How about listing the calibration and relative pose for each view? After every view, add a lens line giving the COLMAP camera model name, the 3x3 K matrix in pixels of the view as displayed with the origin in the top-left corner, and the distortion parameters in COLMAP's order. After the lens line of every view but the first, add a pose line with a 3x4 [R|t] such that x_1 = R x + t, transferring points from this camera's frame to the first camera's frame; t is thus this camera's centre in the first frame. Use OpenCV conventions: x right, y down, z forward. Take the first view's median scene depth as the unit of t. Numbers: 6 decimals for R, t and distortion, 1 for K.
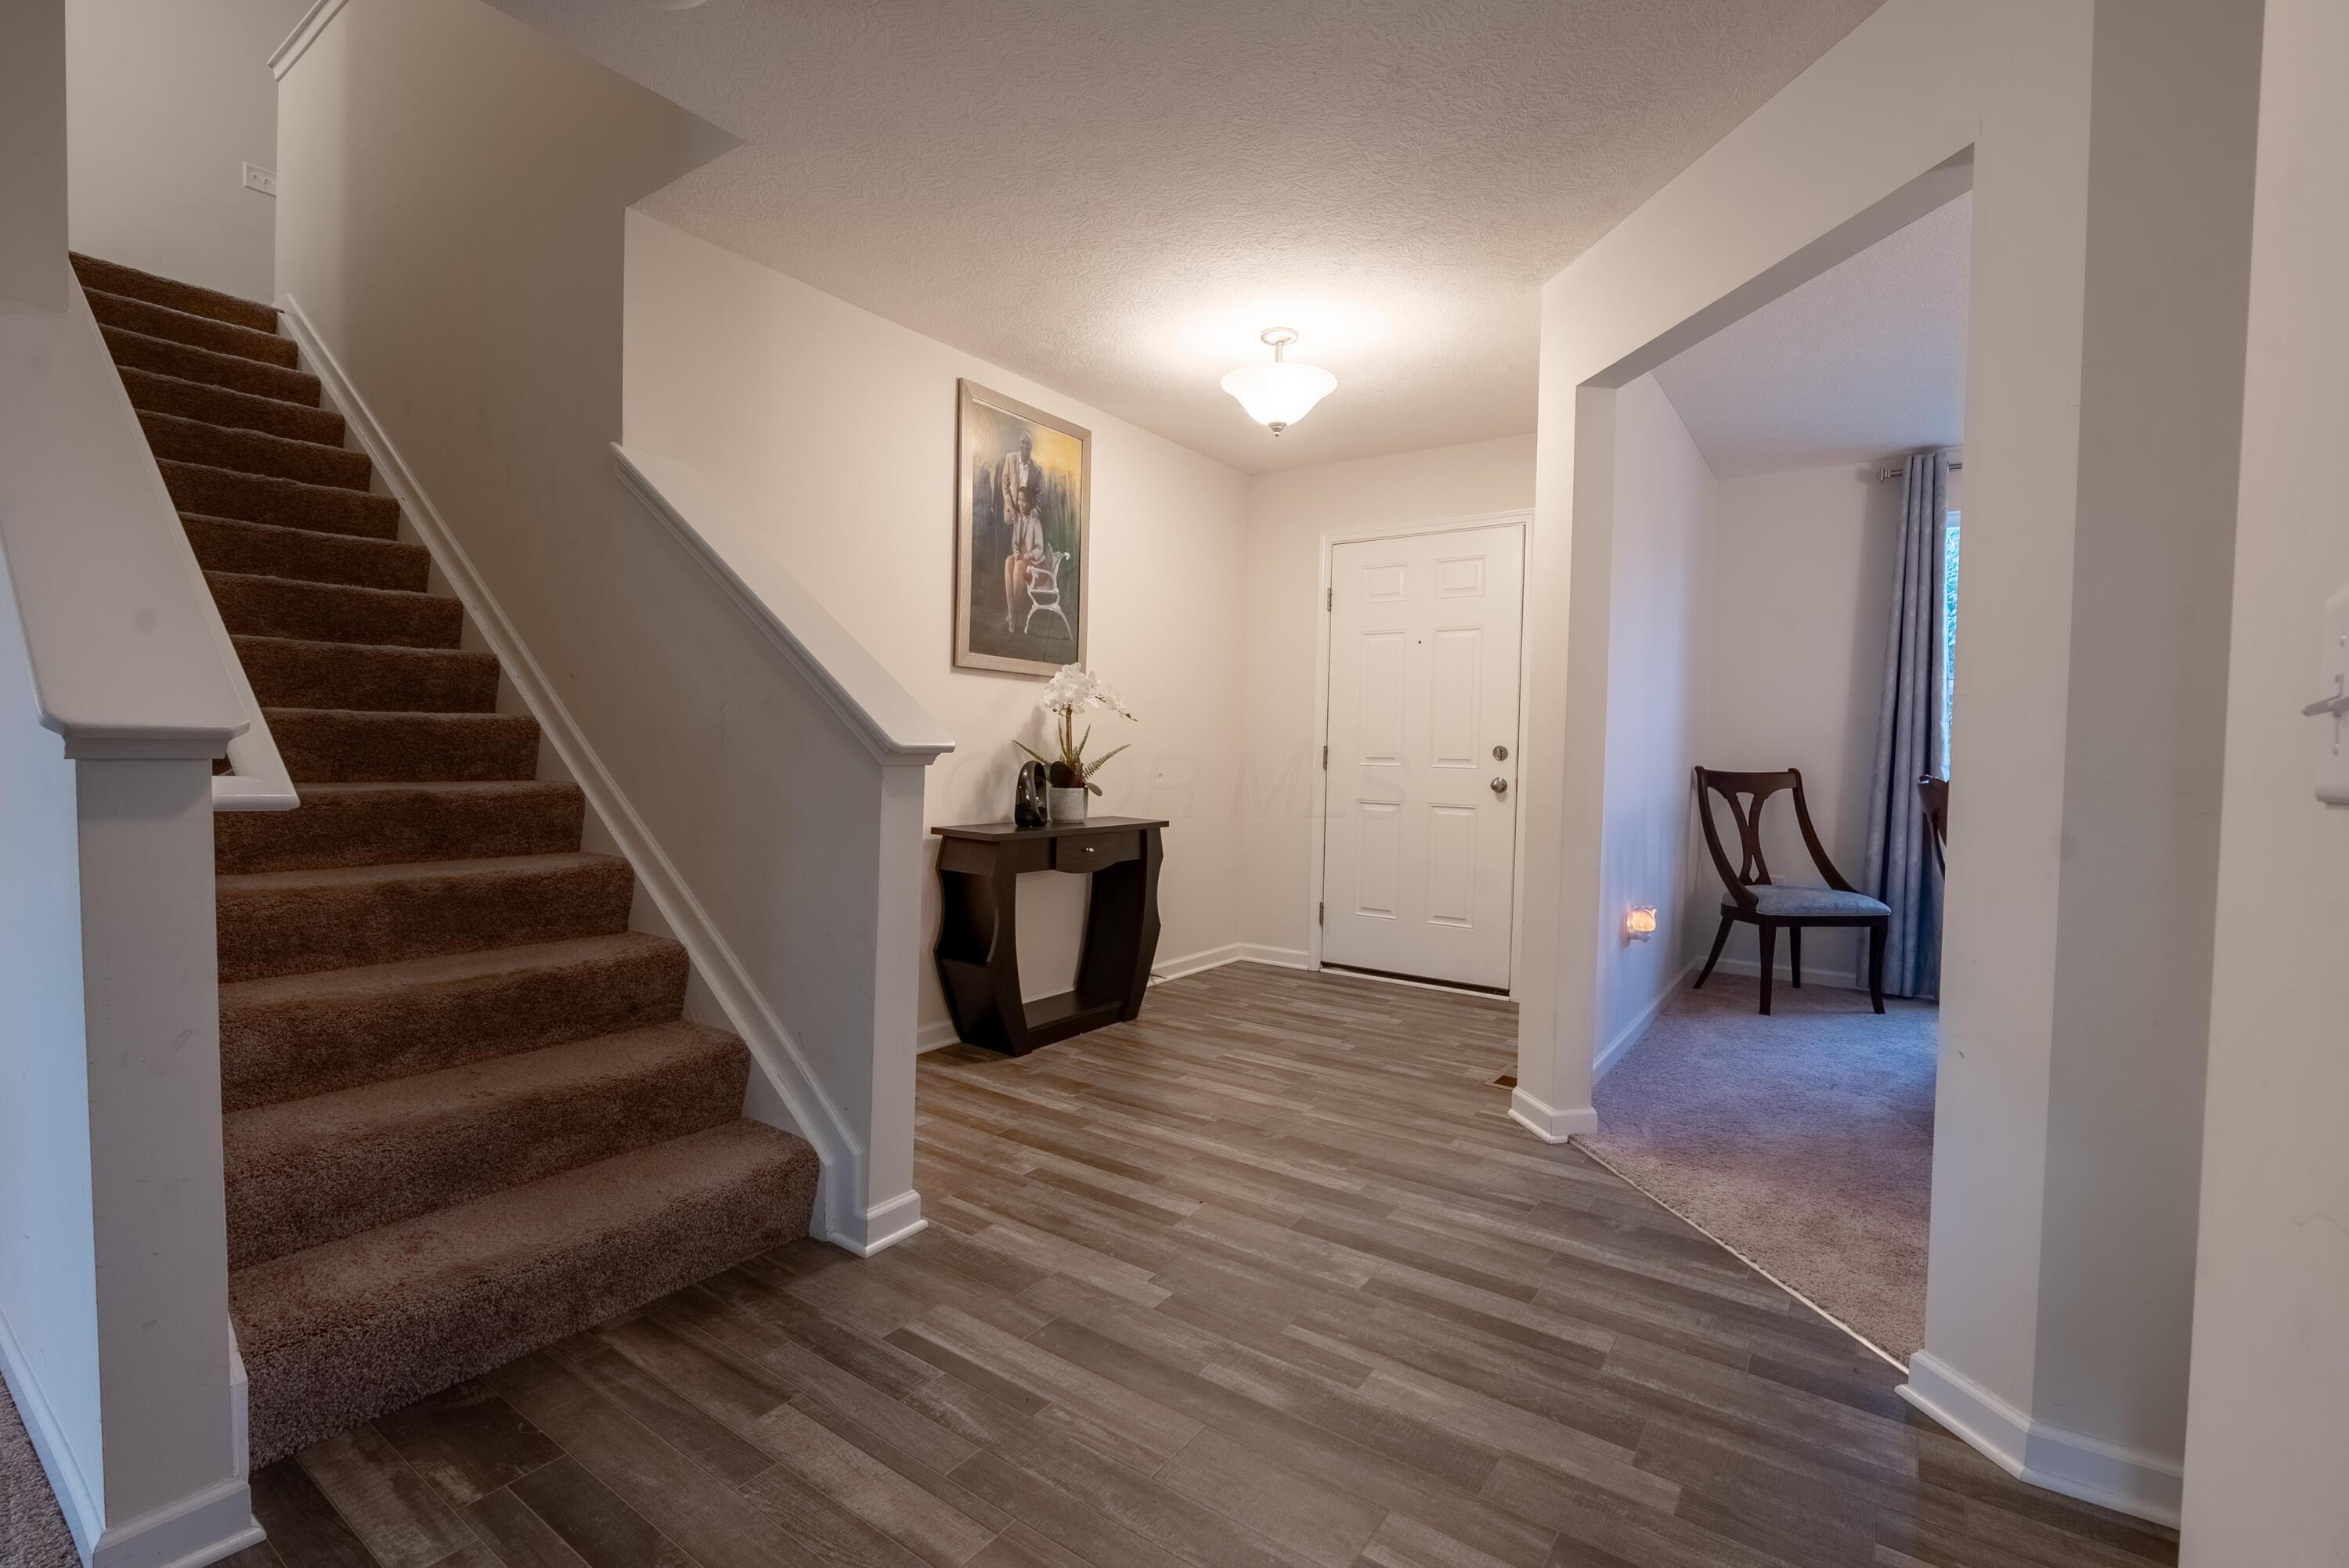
lens RADIAL K [[1037.9, 0, 1165.5], [0, 1037.9, 785.2], [0, 0, 1]] dist [-0.012049, 0.002190]
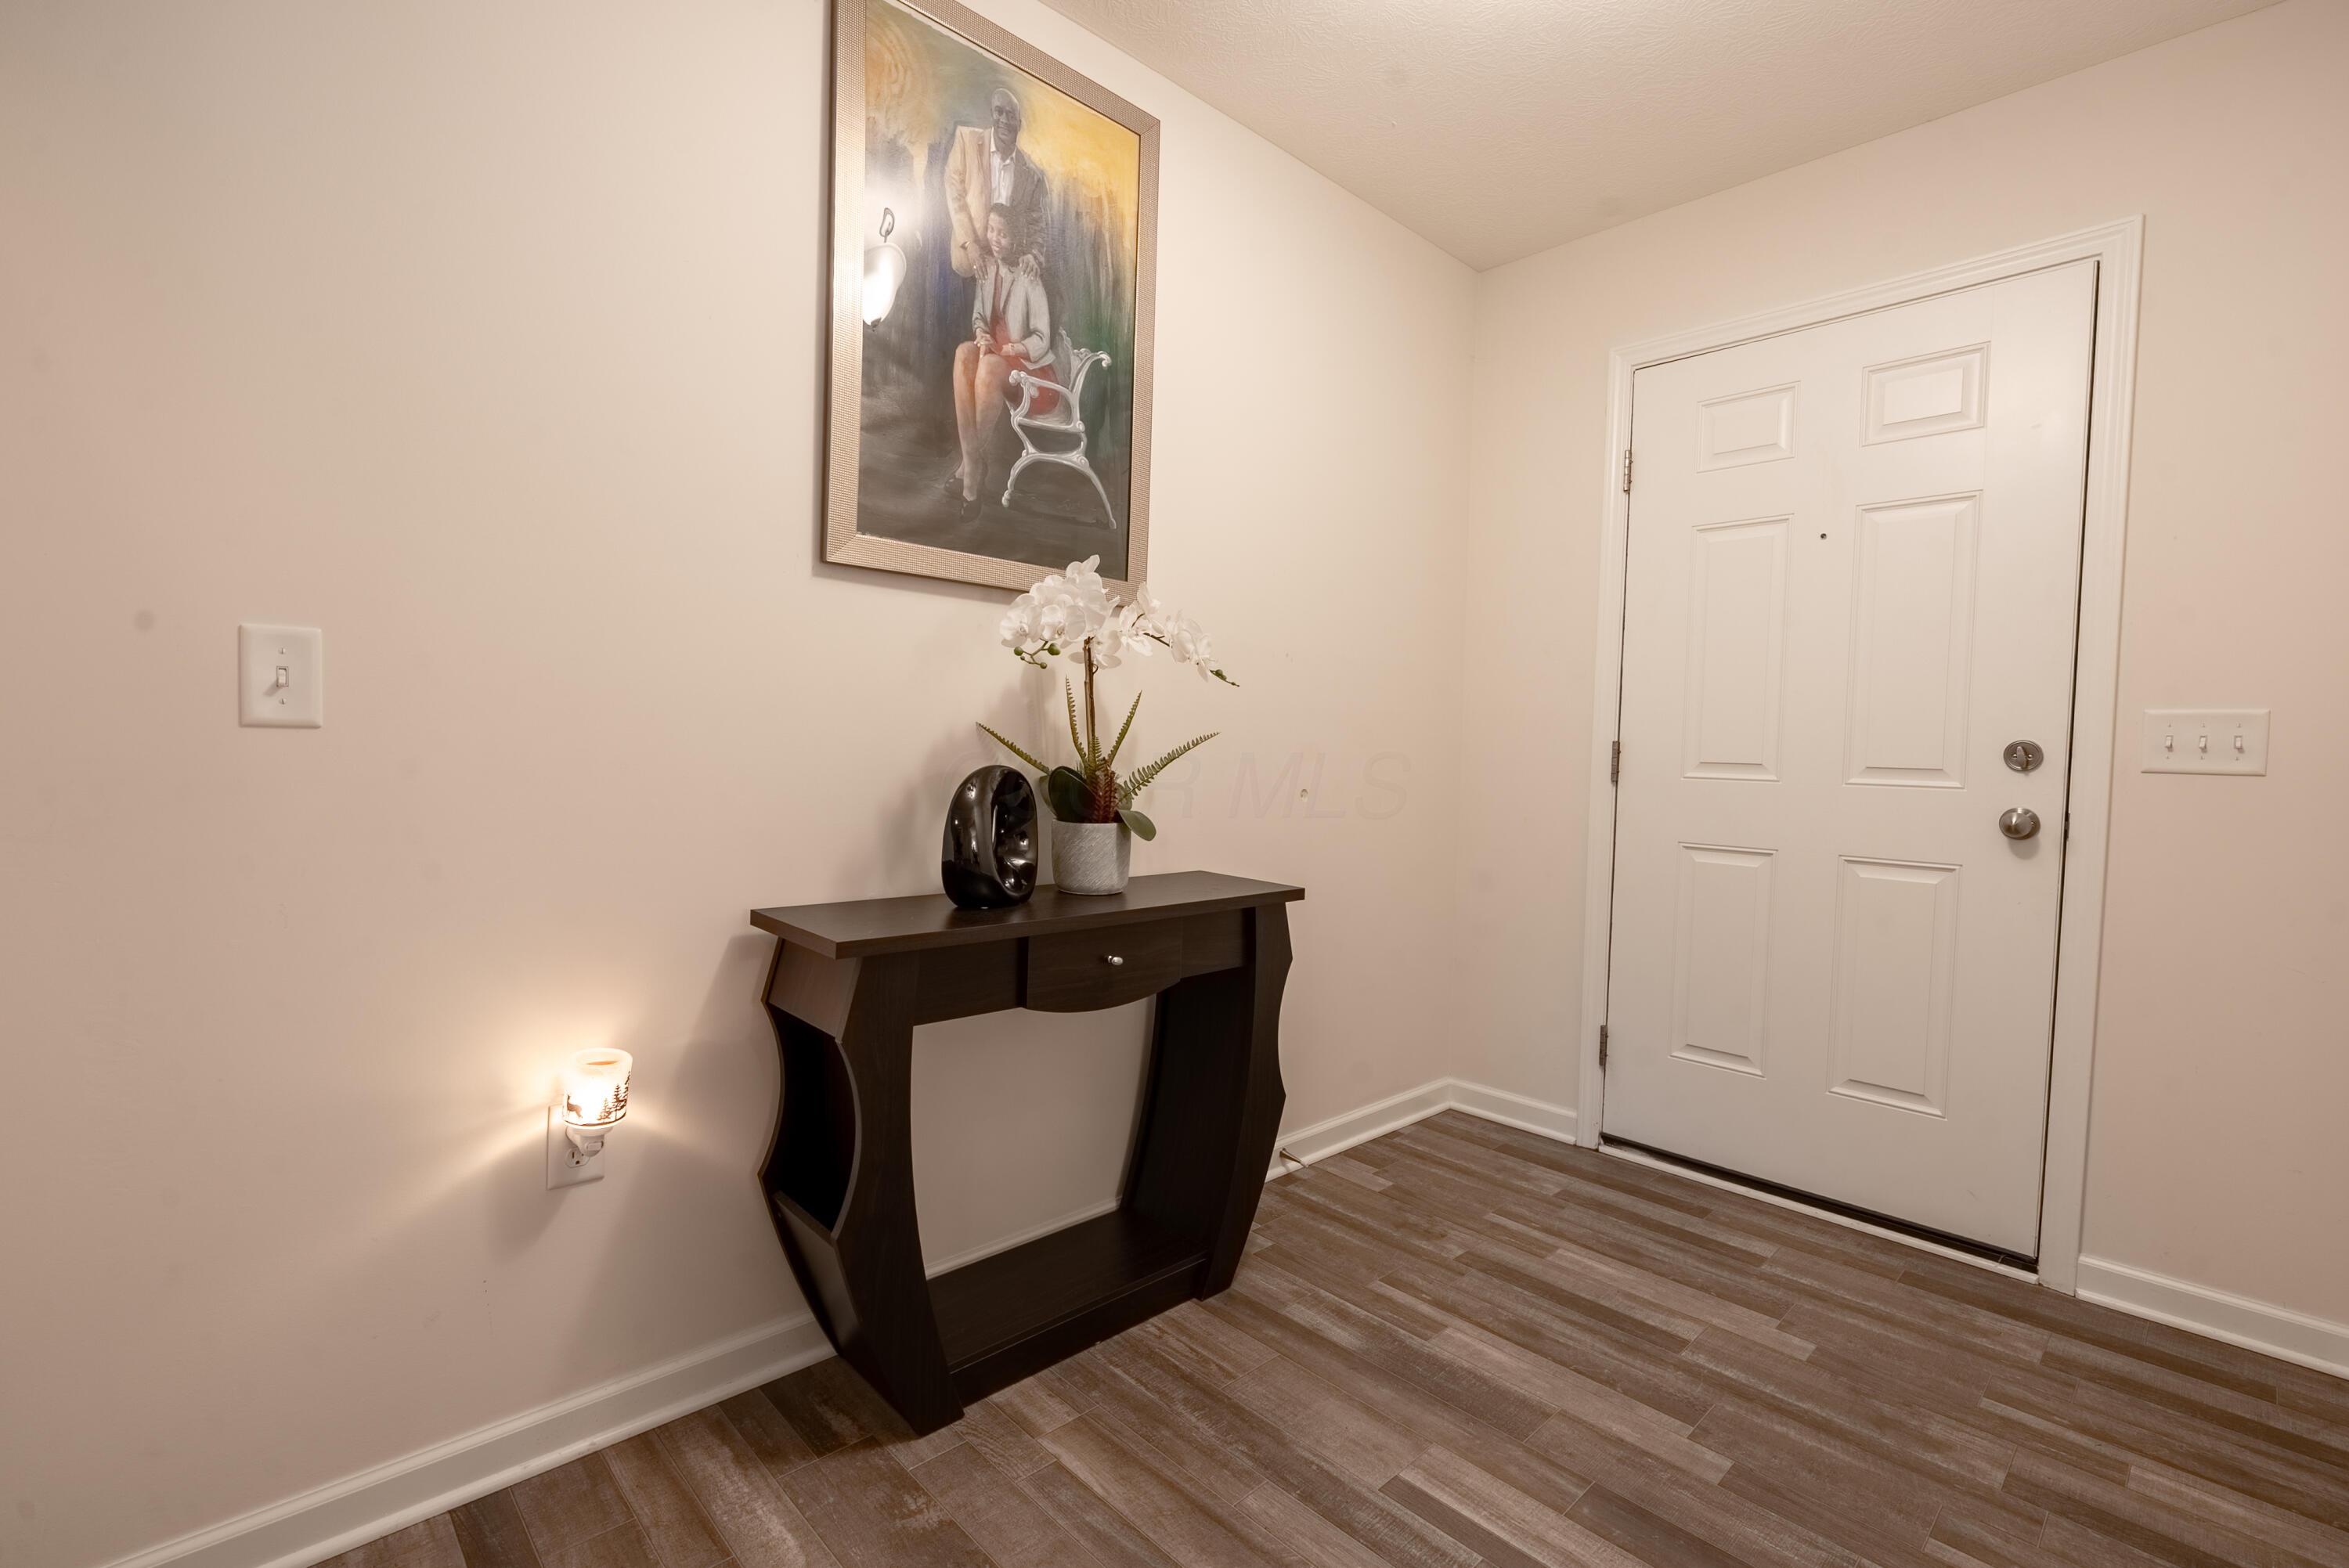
lens RADIAL K [[1037.9, 0, 1165.5], [0, 1037.9, 785.2], [0, 0, 1]] dist [-0.012049, 0.002190]
pose [[0.979876, 0.012857, -0.199193, 0.038608], [-0.012692, 0.999917, 0.002106, -0.015950], [0.199204, 0.000464, 0.979958, 0.526839]]
